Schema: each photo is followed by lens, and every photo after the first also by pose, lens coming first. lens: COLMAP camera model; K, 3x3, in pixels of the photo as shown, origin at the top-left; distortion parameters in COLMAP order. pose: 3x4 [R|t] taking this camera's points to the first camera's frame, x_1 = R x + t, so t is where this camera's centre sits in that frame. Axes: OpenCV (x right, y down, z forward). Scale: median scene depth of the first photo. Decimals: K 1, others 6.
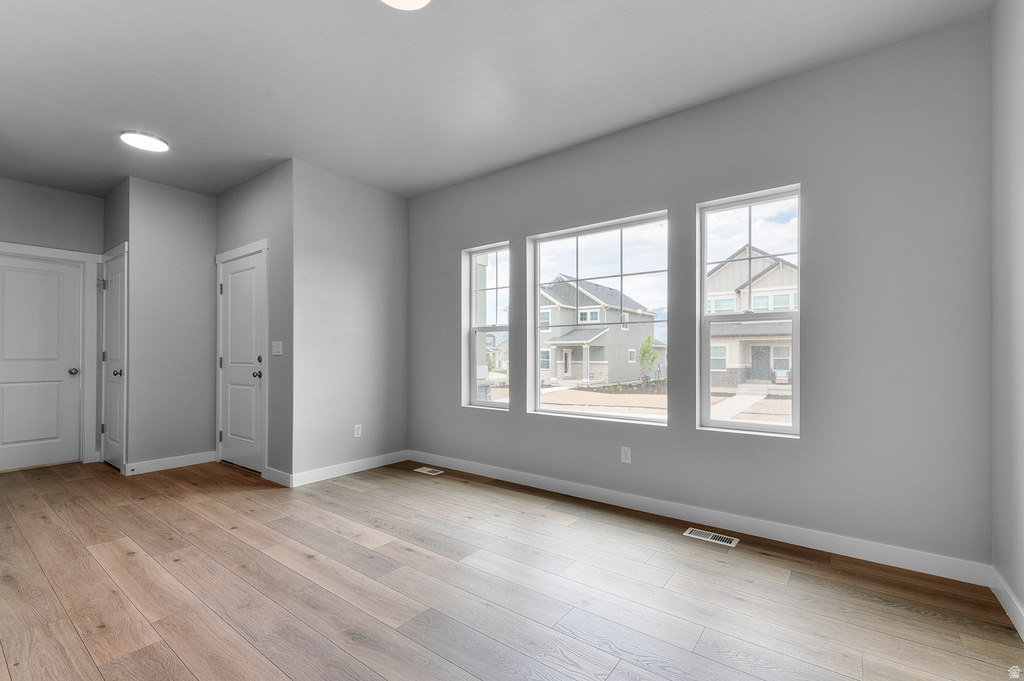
lens RADIAL K [[442.7, 0, 497.5], [0, 442.7, 349.2], [0, 0, 1]] dist [0.014109, 0.000049]
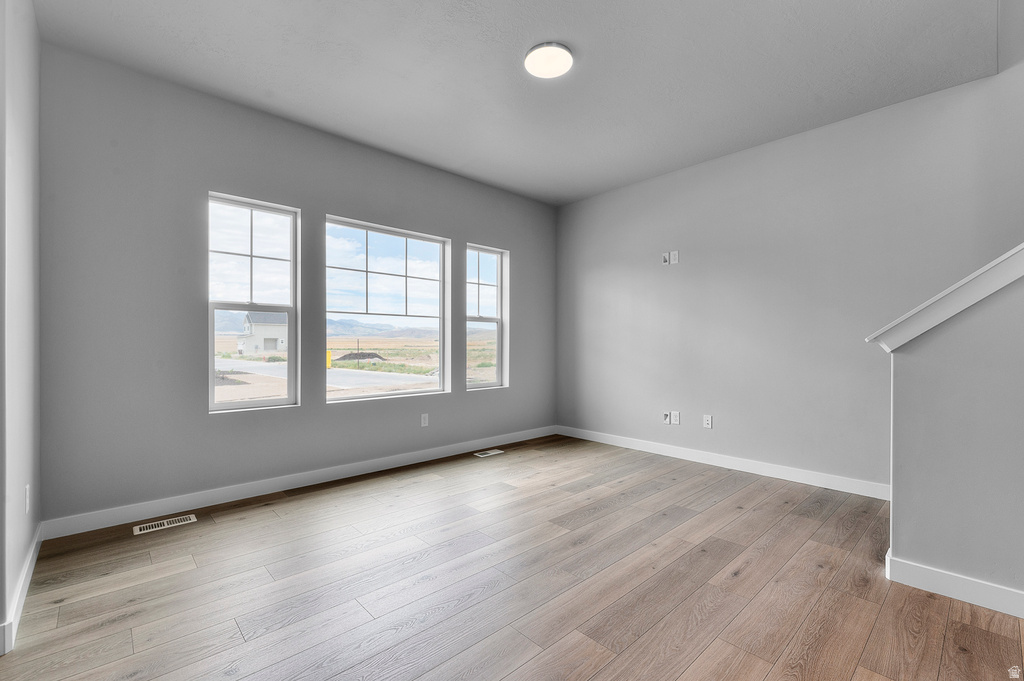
lens RADIAL K [[442.7, 0, 524.4], [0, 442.7, 346.2], [0, 0, 1]] dist [0.014109, 0.000049]
pose [[0.150790, 0.001935, 0.988564, -0.917898], [-0.007636, 0.999971, -0.000792, 0.024469], [-0.988536, -0.007429, 0.150801, 0.522551]]
